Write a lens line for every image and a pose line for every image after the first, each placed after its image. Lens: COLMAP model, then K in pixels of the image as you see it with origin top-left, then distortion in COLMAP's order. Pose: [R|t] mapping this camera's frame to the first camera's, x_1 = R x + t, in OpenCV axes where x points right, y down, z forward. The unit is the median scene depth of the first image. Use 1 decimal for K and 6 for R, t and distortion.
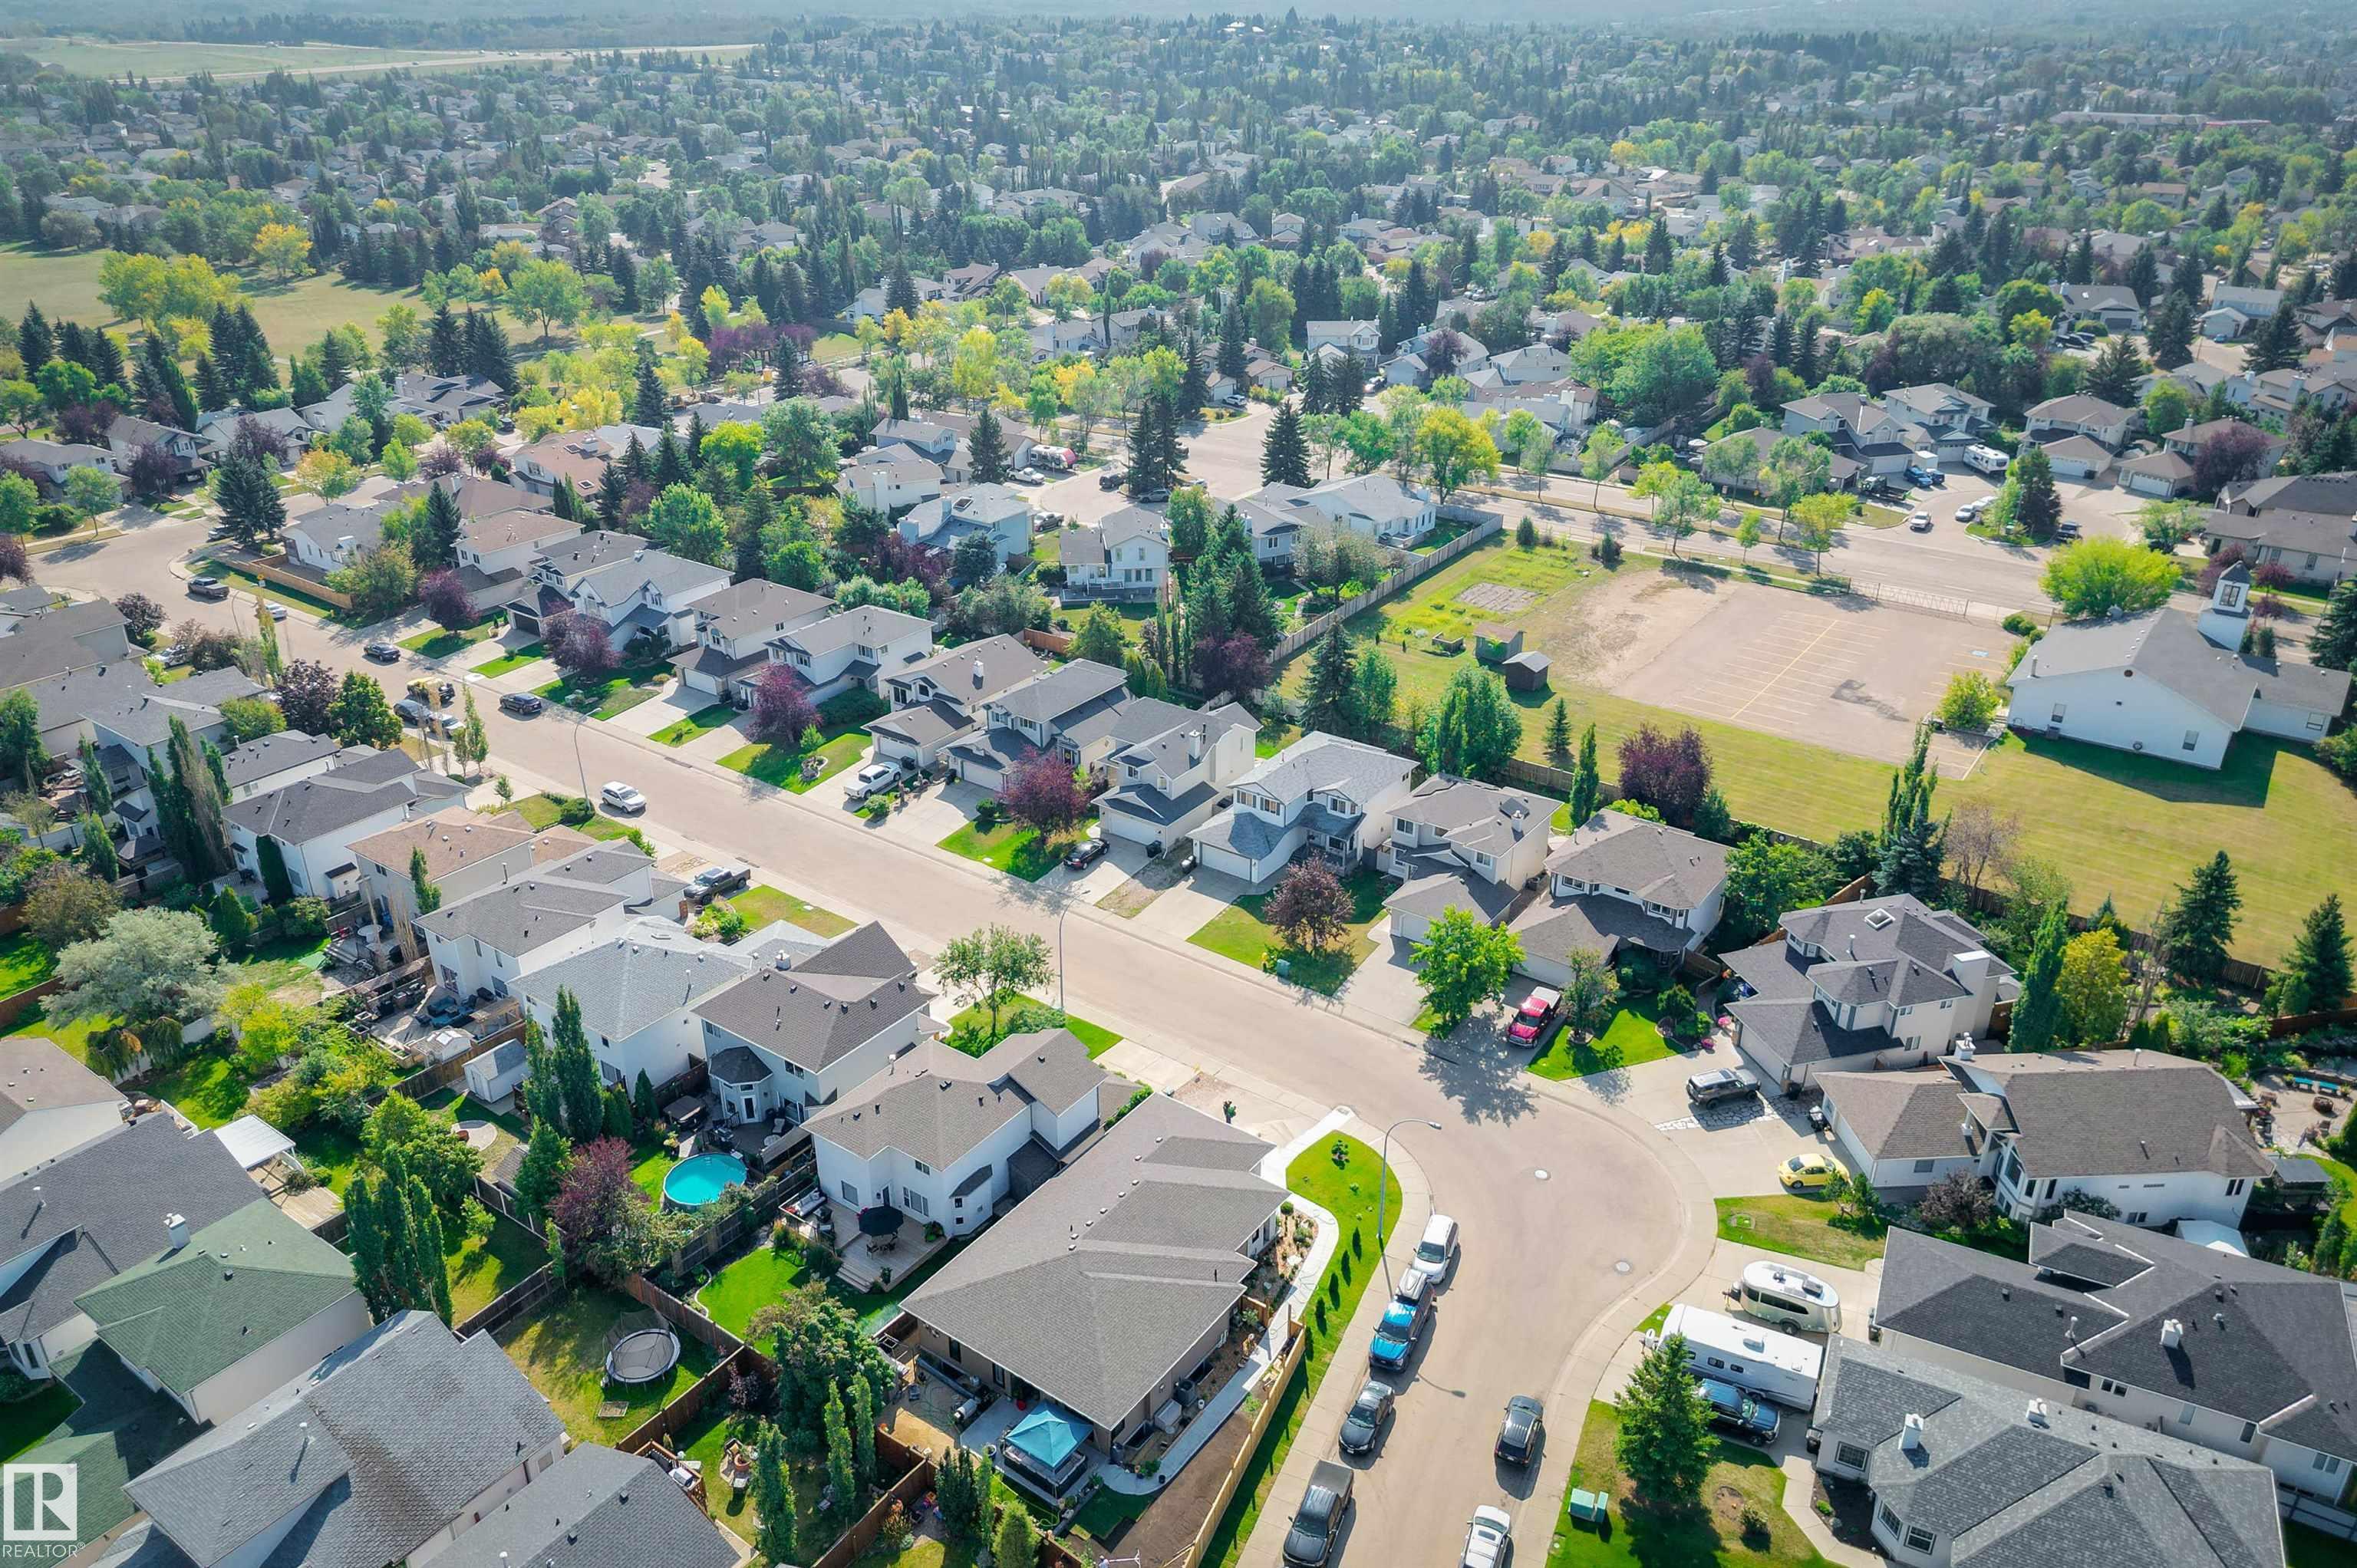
lens RADIAL K [[1632.7, 0, 1186.3], [0, 1632.7, 784.4], [0, 0, 1]] dist [0.053628, -0.036691]
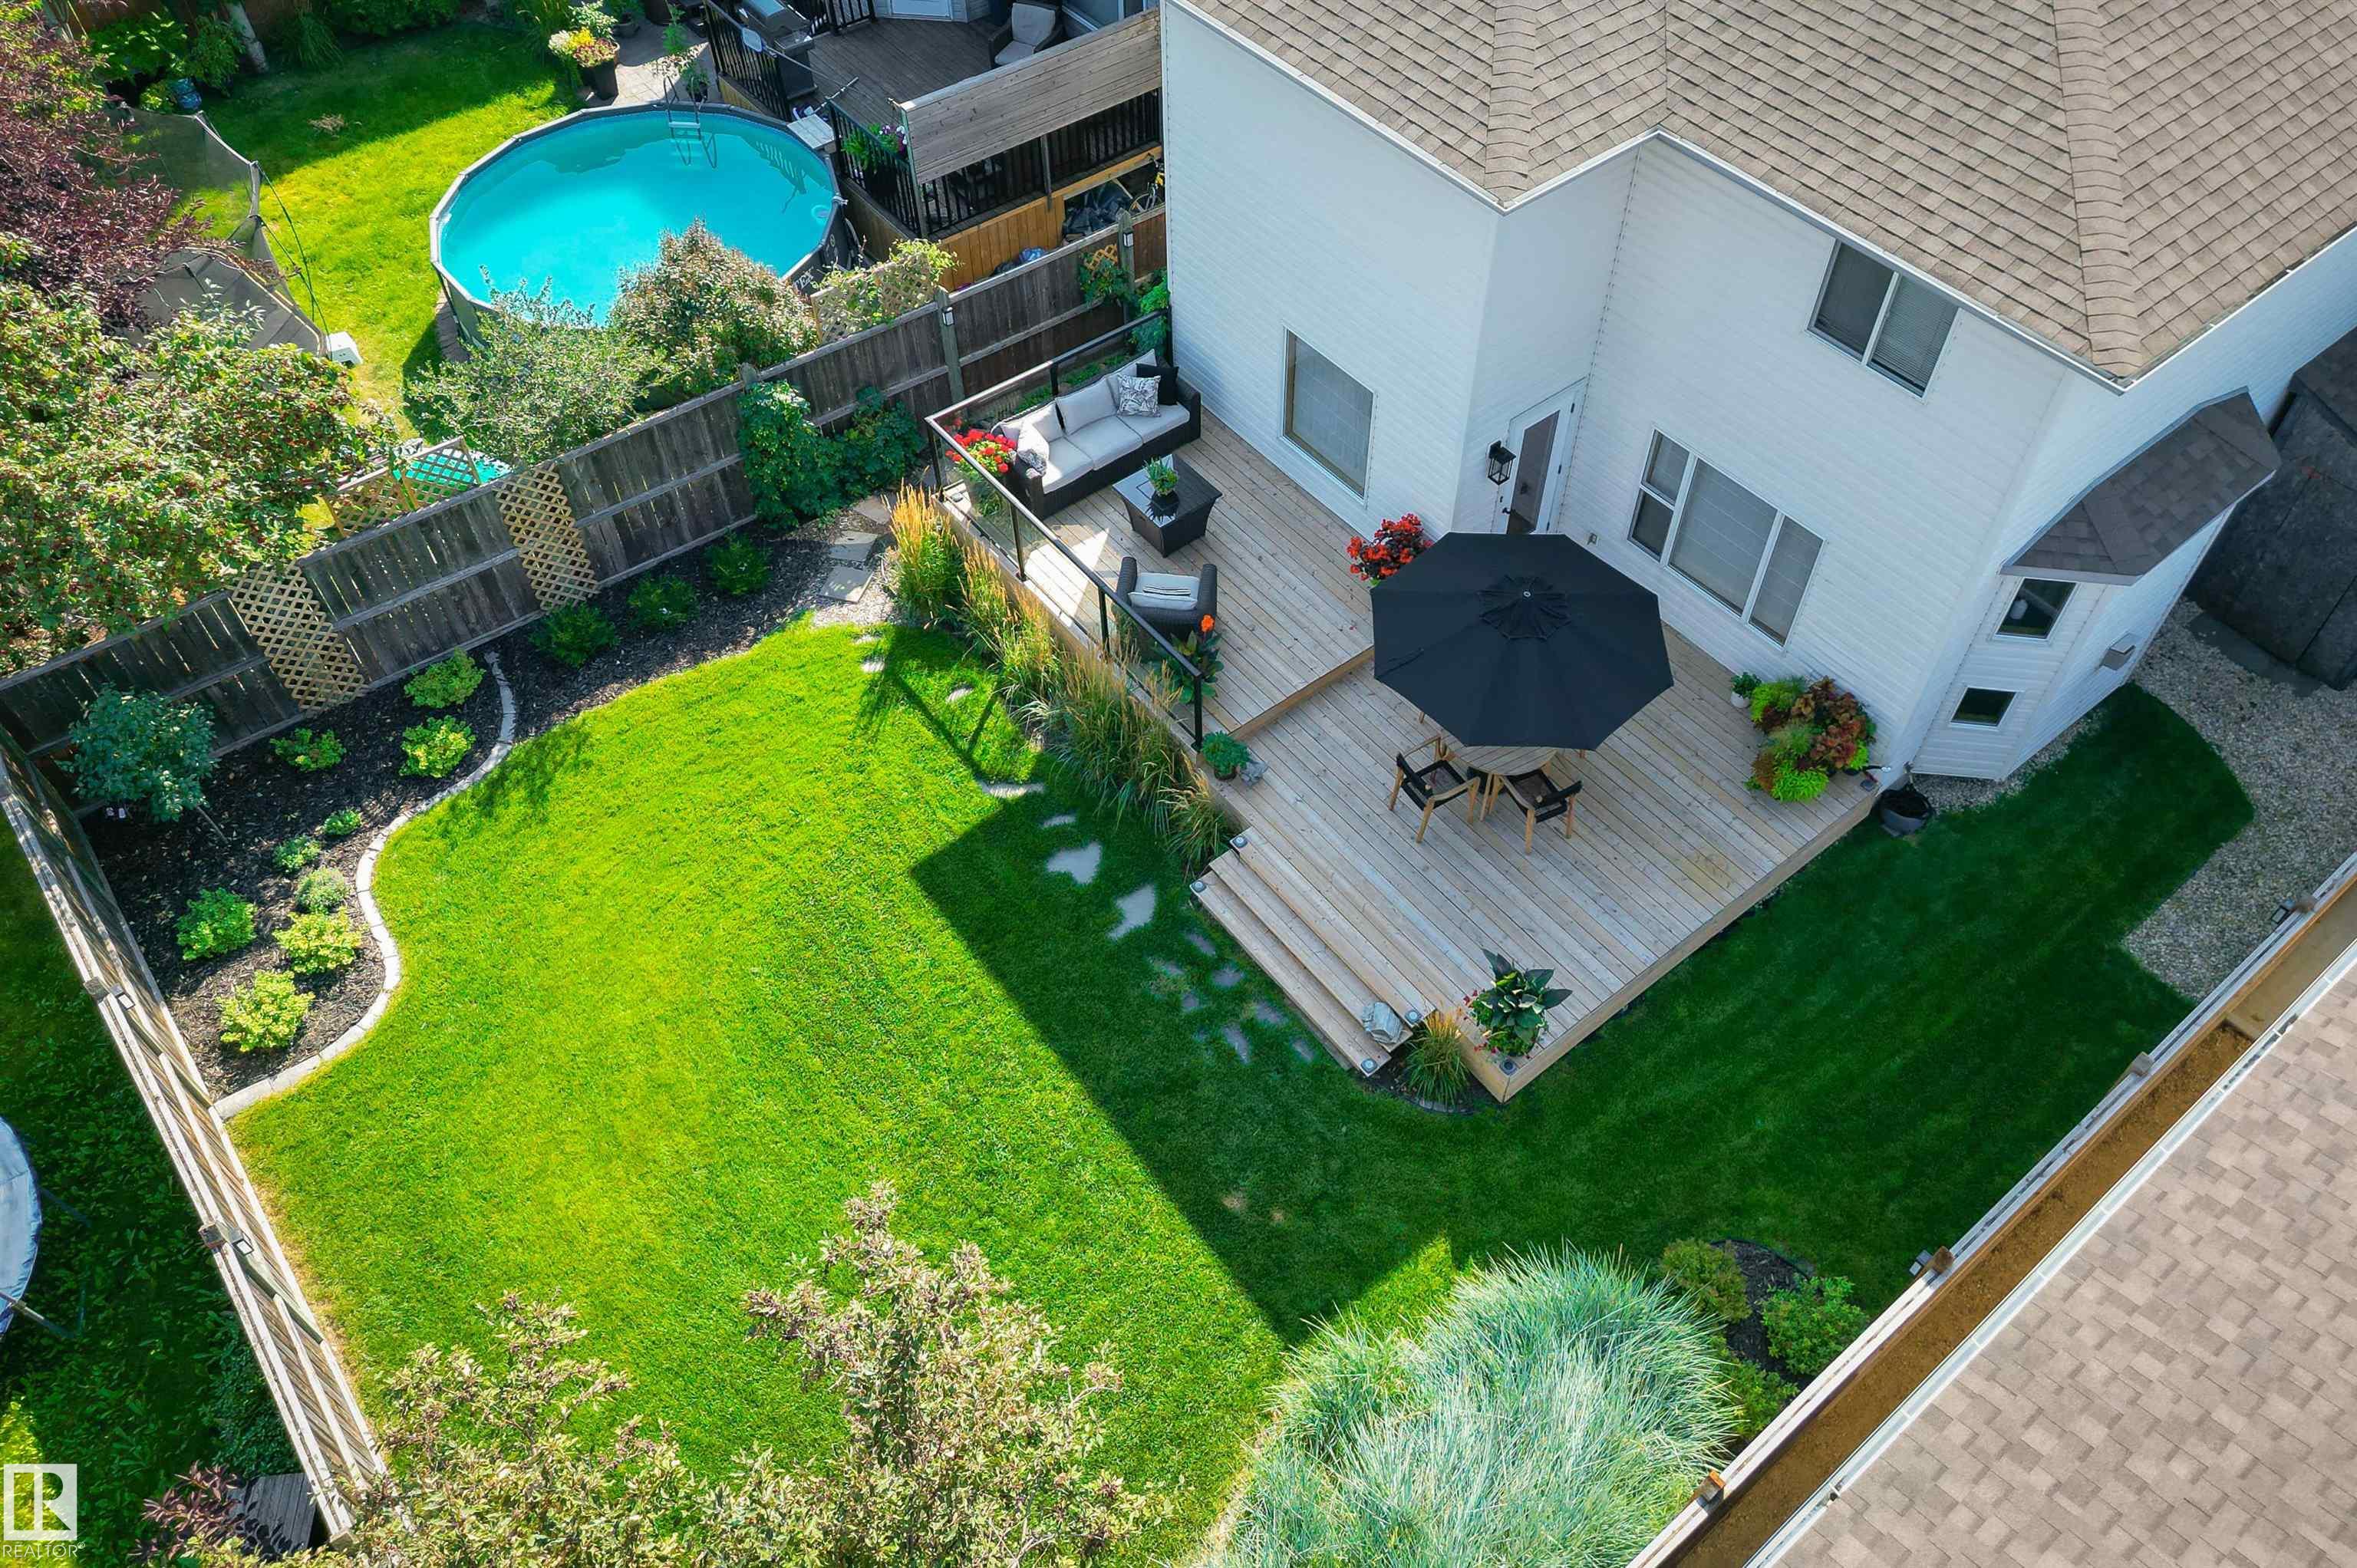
lens RADIAL K [[1632.7, 0, 1188.9], [0, 1632.7, 791.1], [0, 0, 1]] dist [0.053628, -0.036691]
pose [[0.961126, 0.220817, -0.165758, -0.182979], [-0.121040, 0.876538, 0.465864, 0.206810], [0.248164, -0.427691, 0.869192, 0.836029]]
